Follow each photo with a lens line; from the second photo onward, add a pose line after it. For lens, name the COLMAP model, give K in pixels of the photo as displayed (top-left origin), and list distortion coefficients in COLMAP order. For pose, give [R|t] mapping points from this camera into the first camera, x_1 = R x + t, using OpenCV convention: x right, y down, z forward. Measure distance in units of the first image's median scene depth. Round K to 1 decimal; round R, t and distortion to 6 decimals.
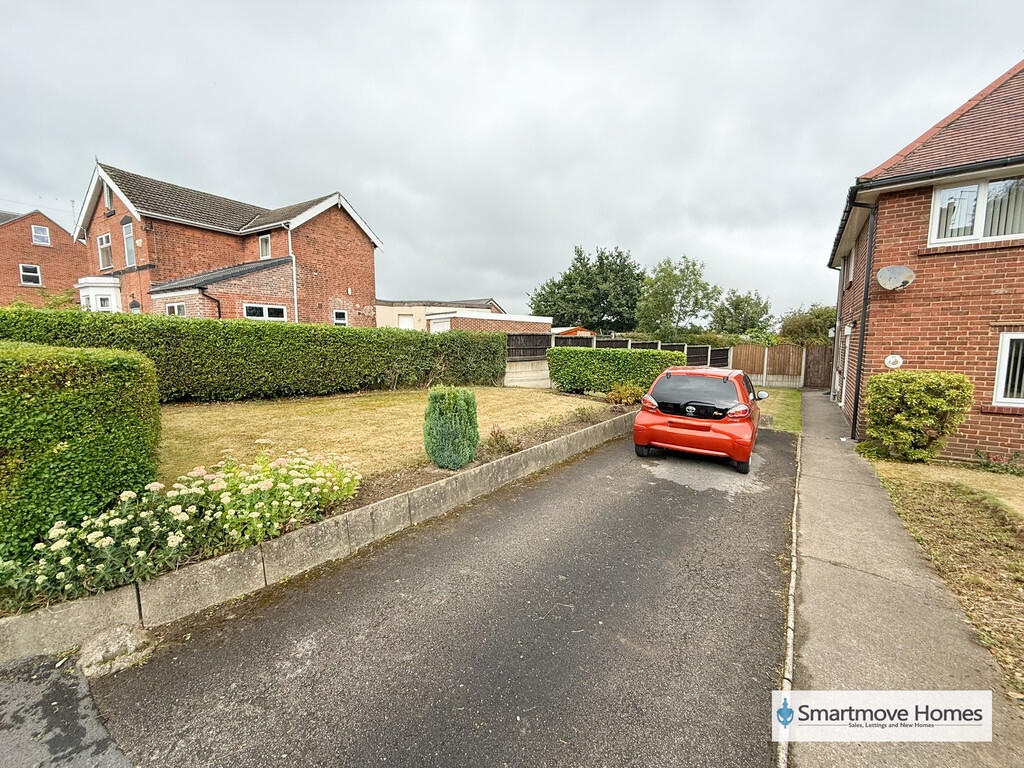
lens RADIAL K [[408.2, 0, 508.5], [0, 408.2, 383.6], [0, 0, 1]] dist [-0.001012, -0.000263]
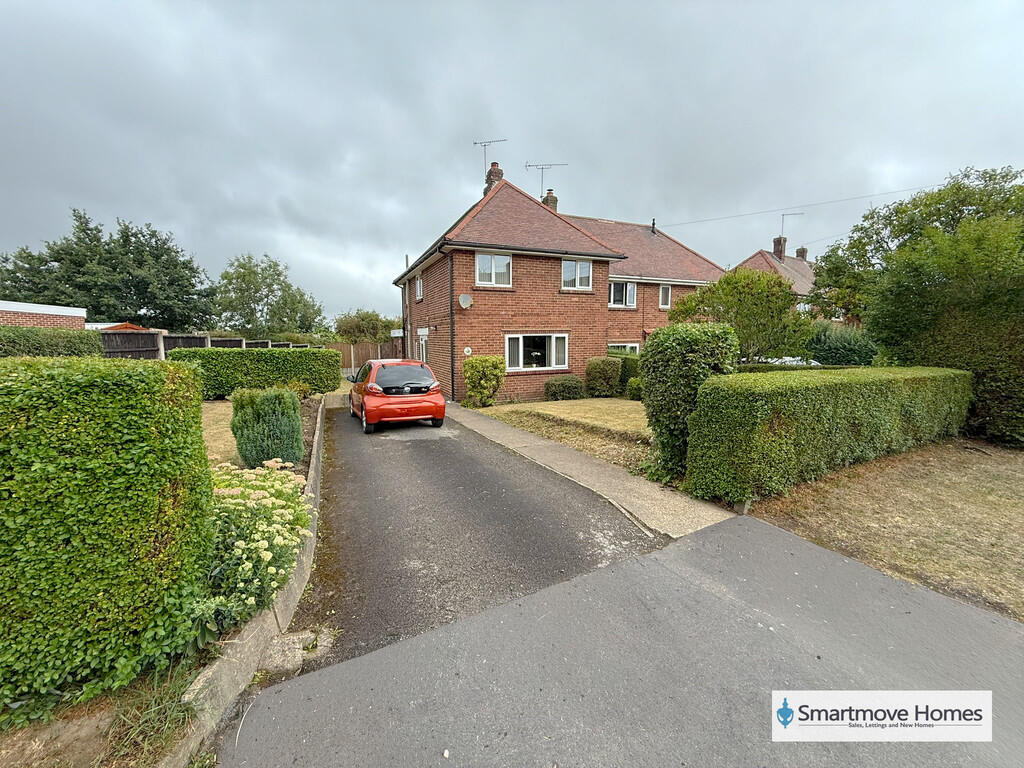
lens RADIAL K [[408.2, 0, 508.5], [0, 408.2, 383.6], [0, 0, 1]] dist [-0.001012, -0.000263]
pose [[0.506082, -0.099868, 0.856684, -0.434182], [0.097160, 0.993552, 0.058426, -0.002777], [-0.856995, 0.053667, 0.512522, -0.002096]]
